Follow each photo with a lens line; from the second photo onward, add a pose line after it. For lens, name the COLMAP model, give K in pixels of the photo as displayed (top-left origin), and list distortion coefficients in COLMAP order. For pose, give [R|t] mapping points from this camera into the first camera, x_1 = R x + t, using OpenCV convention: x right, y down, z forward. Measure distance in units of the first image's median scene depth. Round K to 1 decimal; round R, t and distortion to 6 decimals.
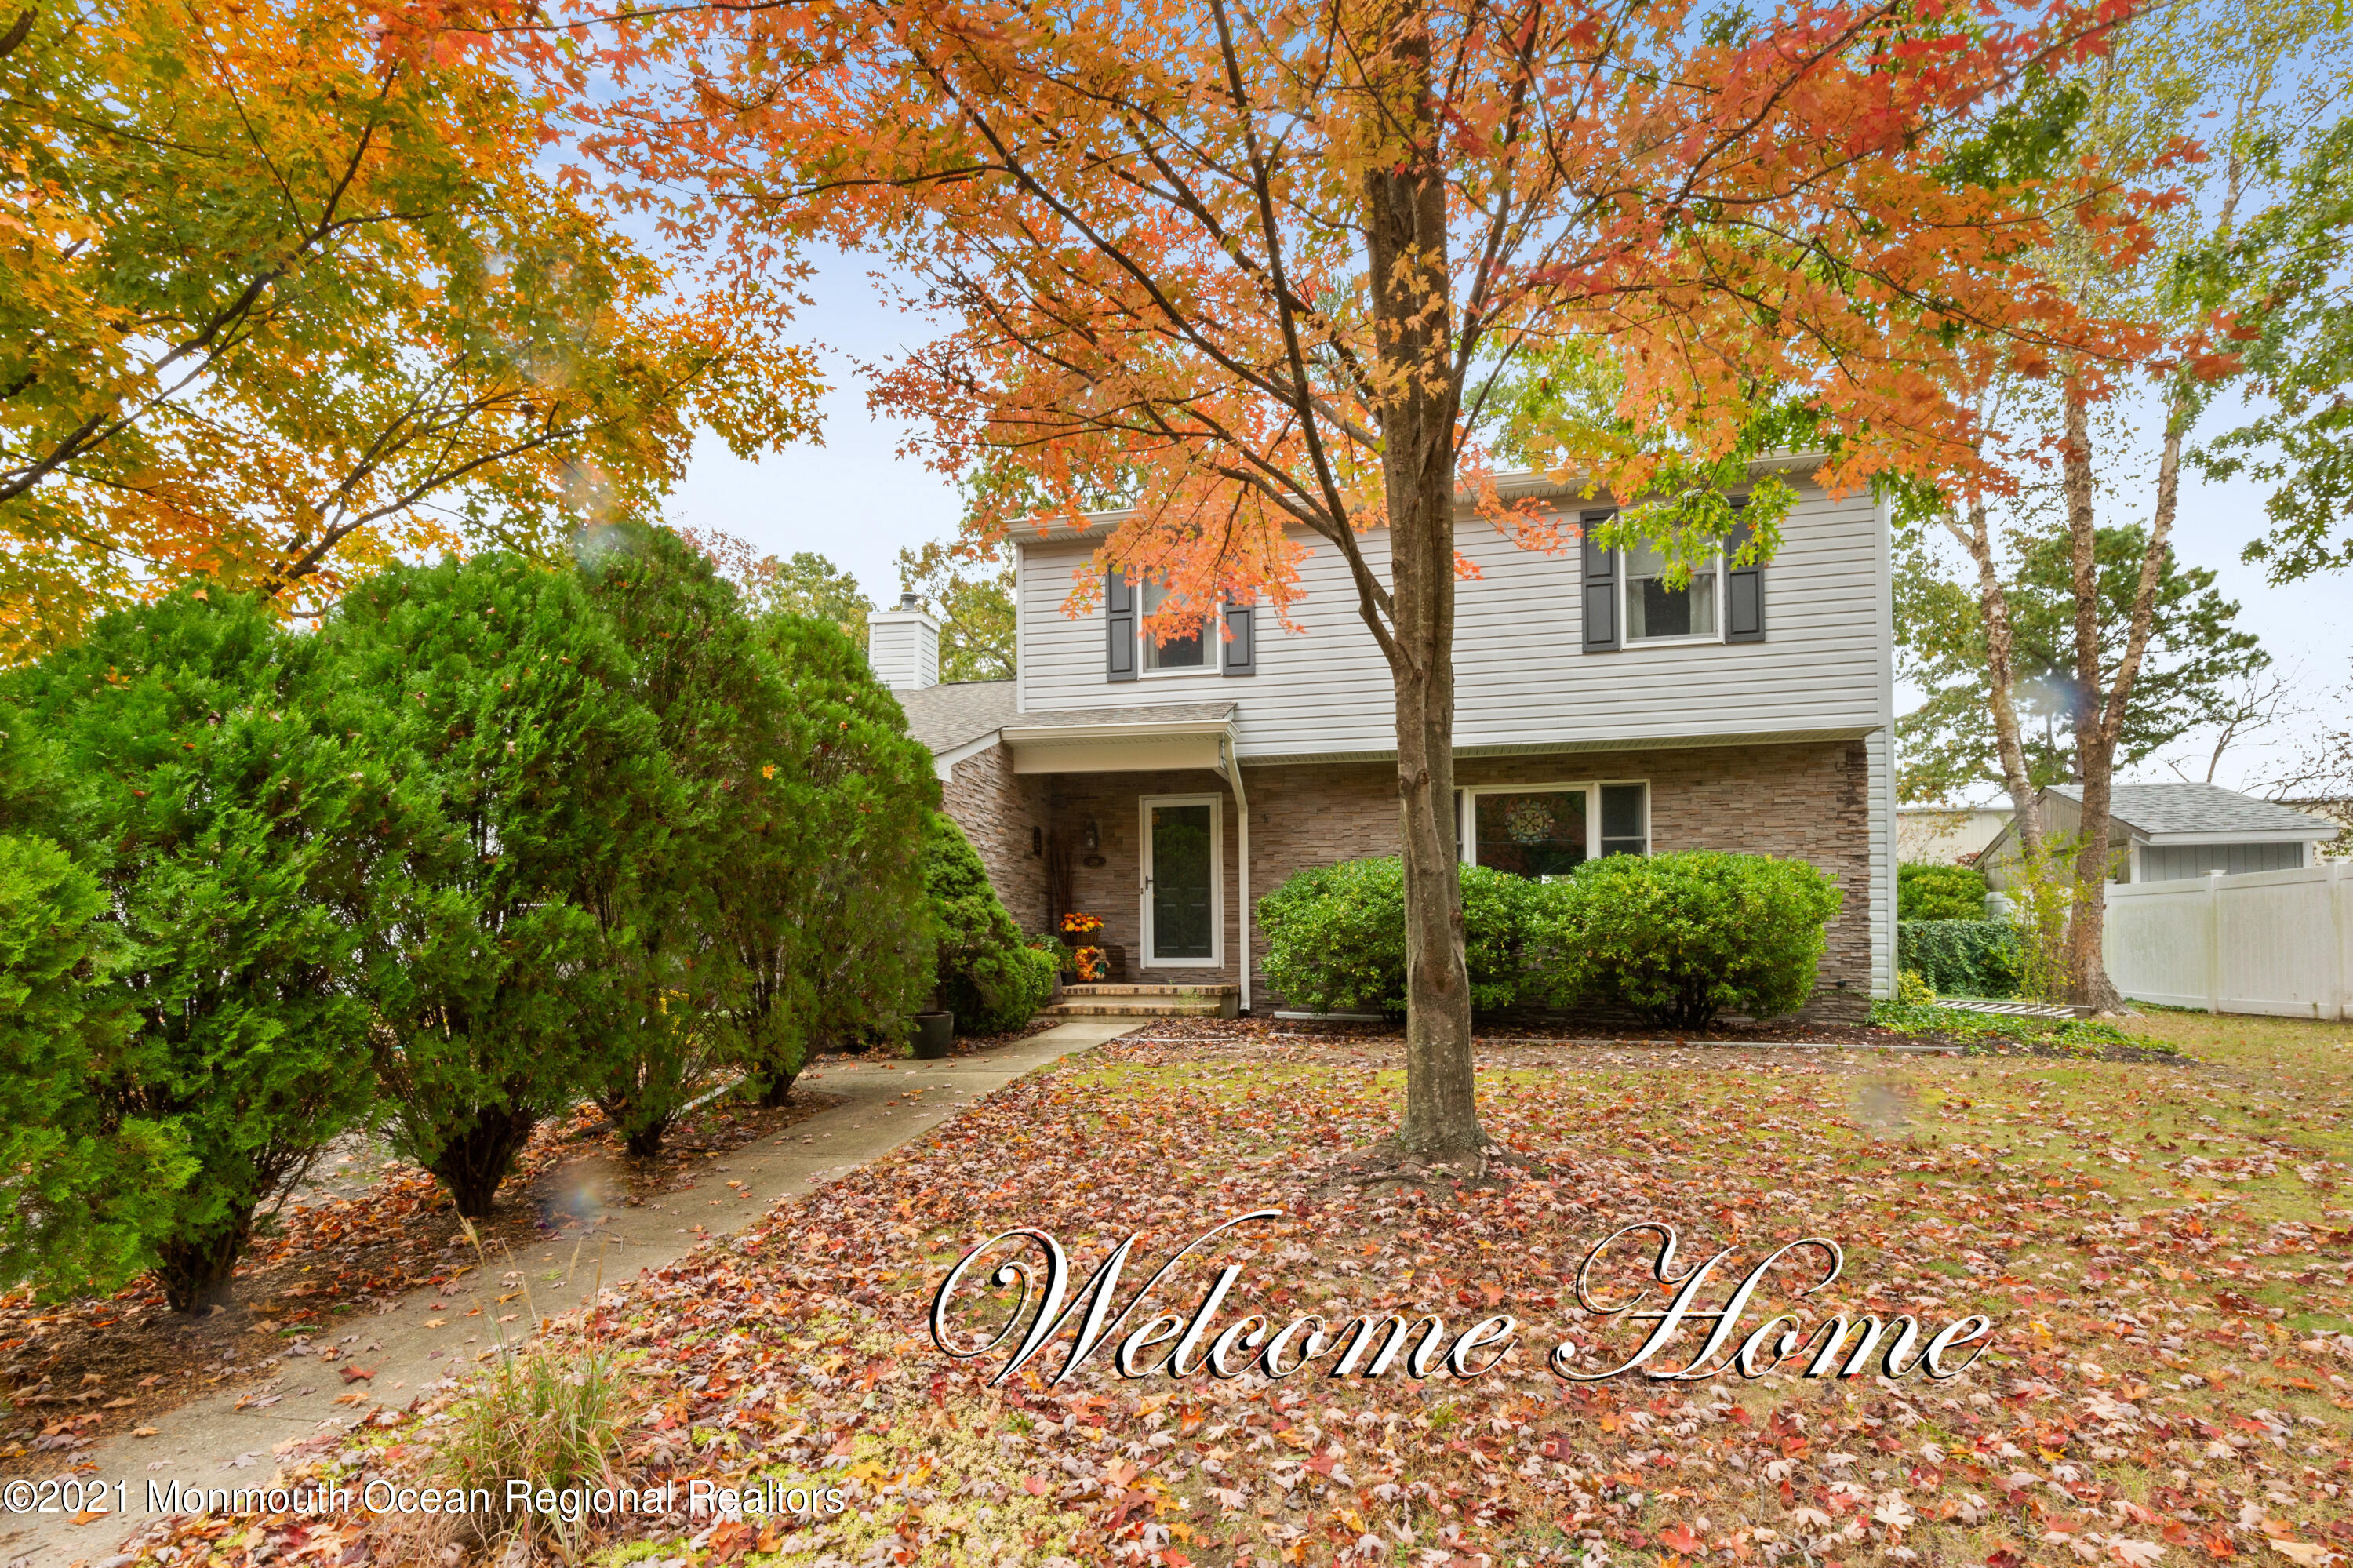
lens RADIAL K [[1070.1, 0, 1177.4], [0, 1070.1, 773.1], [0, 0, 1]] dist [0.009266, -0.001348]
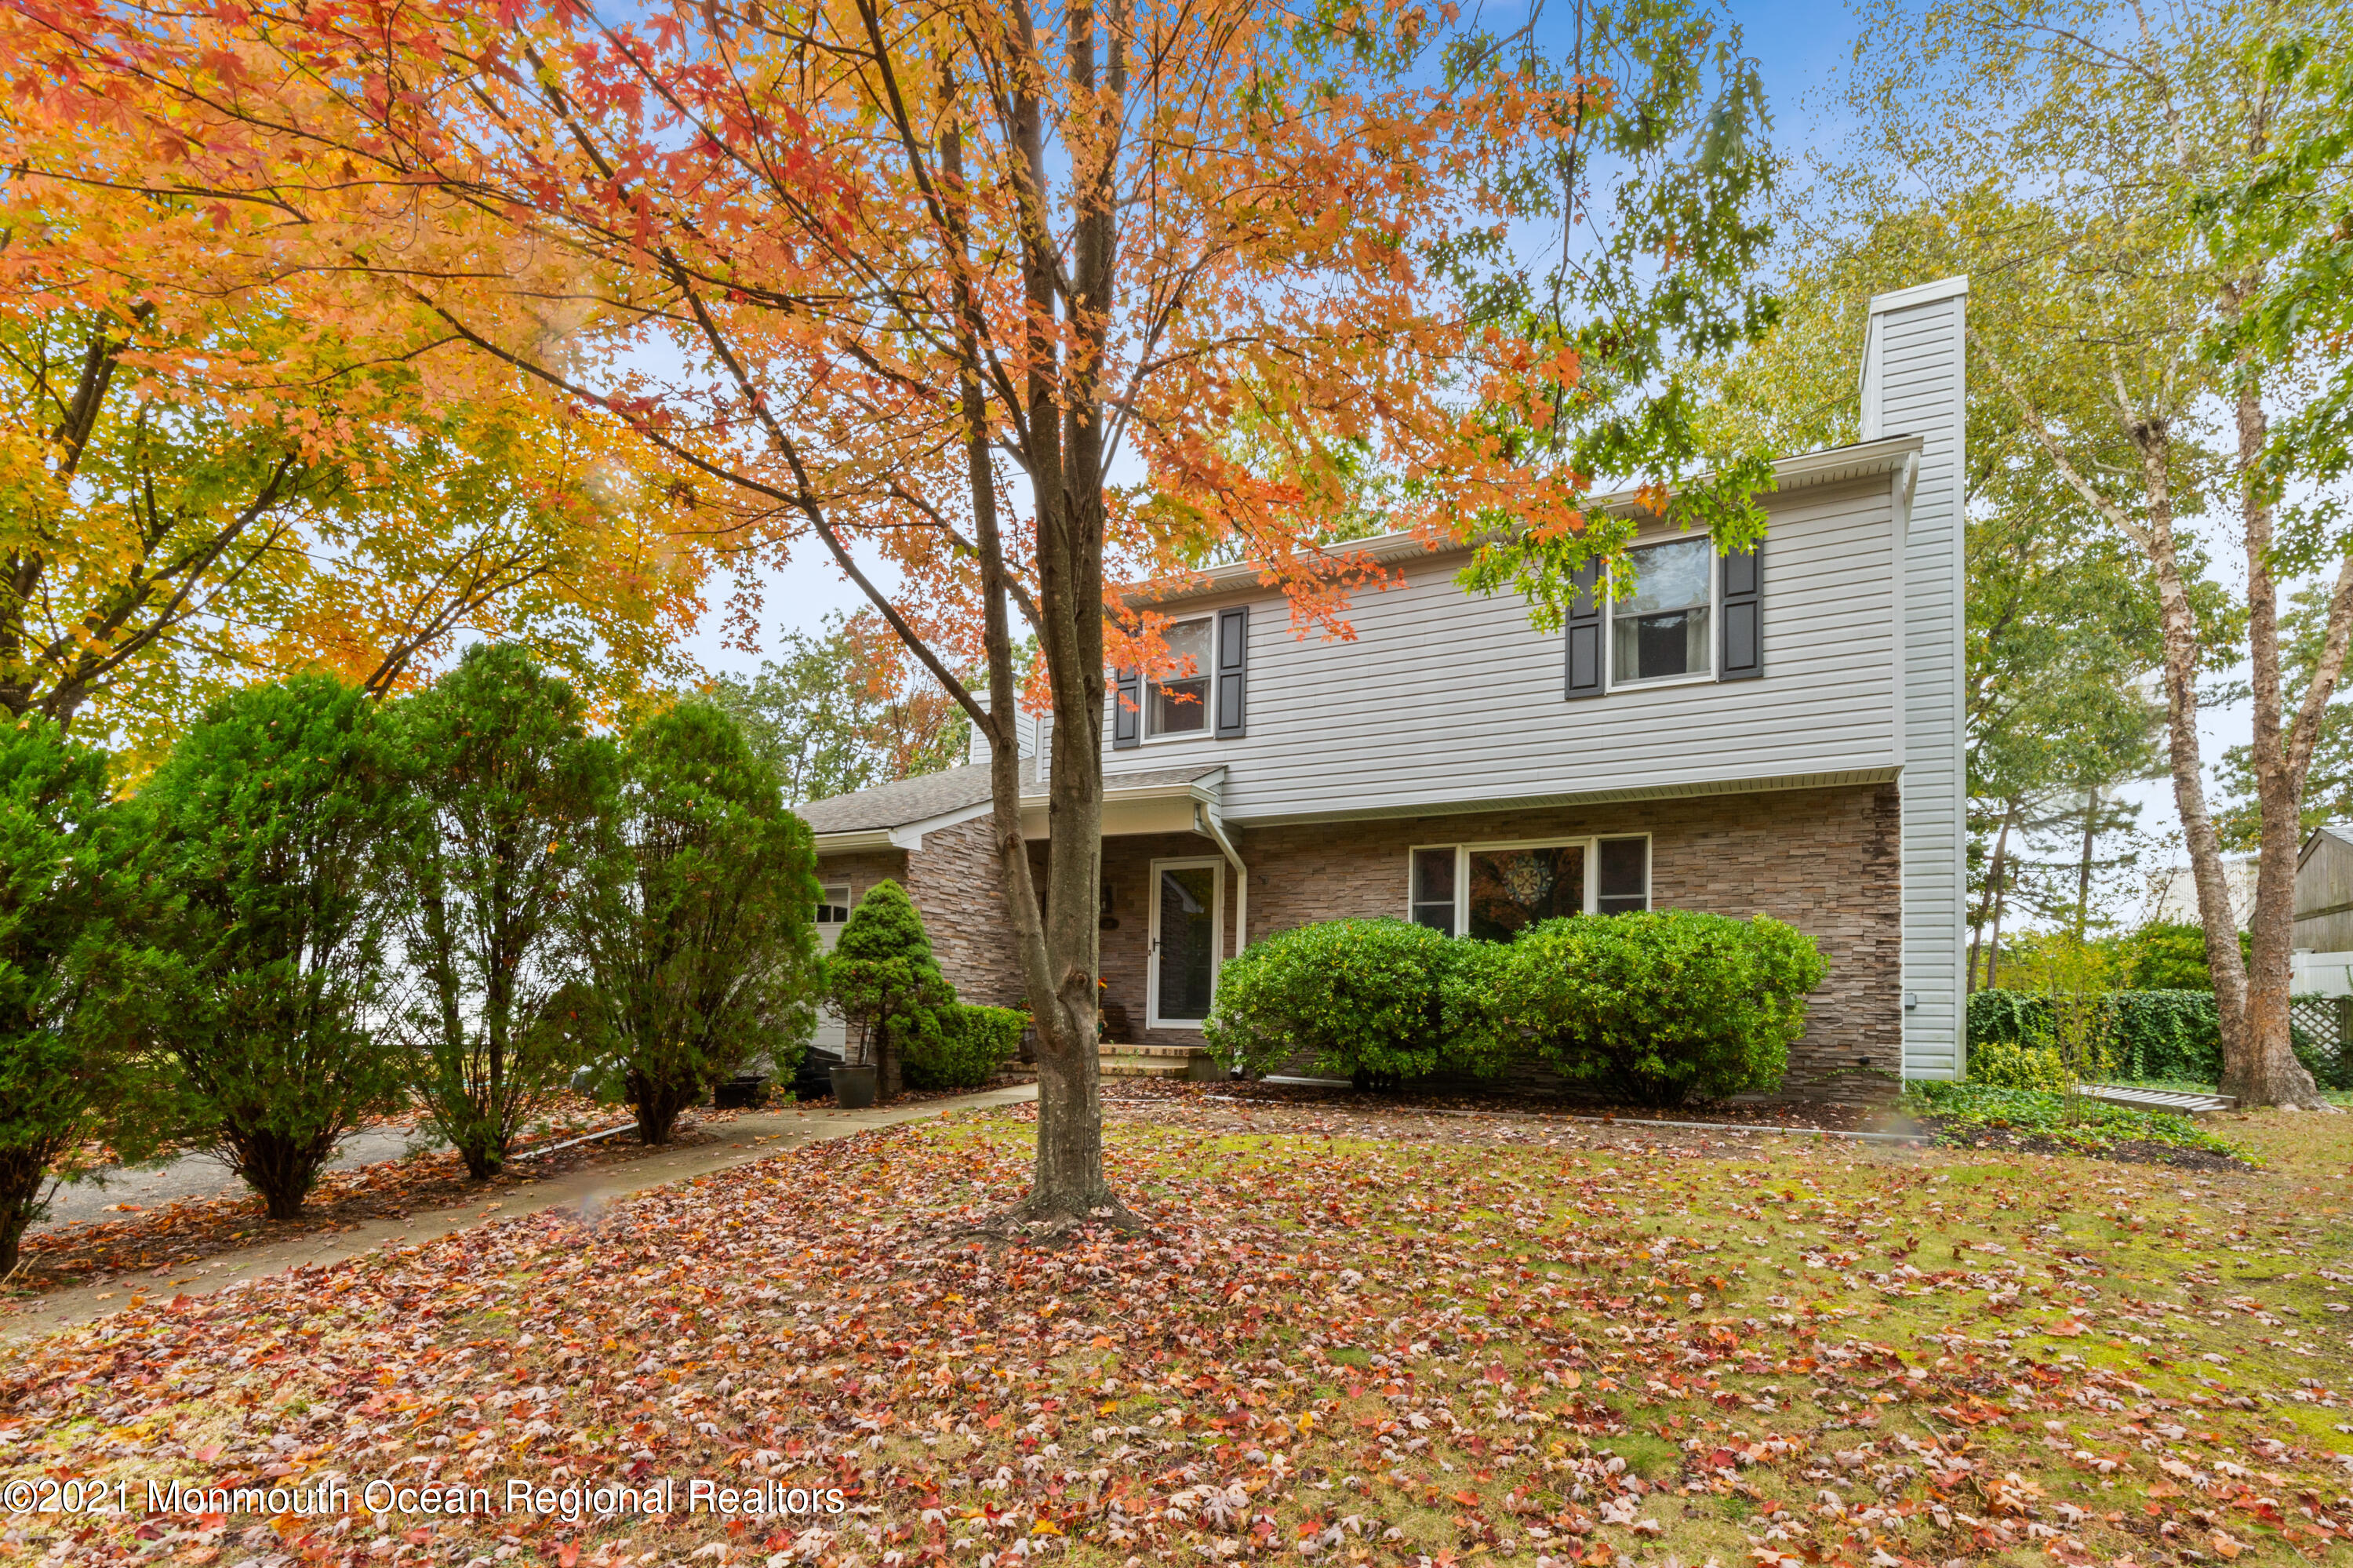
lens RADIAL K [[1070.1, 0, 1183.3], [0, 1070.1, 800.8], [0, 0, 1]] dist [0.009266, -0.001348]
pose [[0.973575, -0.029628, -0.226436, 0.262951], [0.022590, 0.999180, -0.033610, 0.000578], [0.227246, 0.027607, 0.973446, 0.011460]]
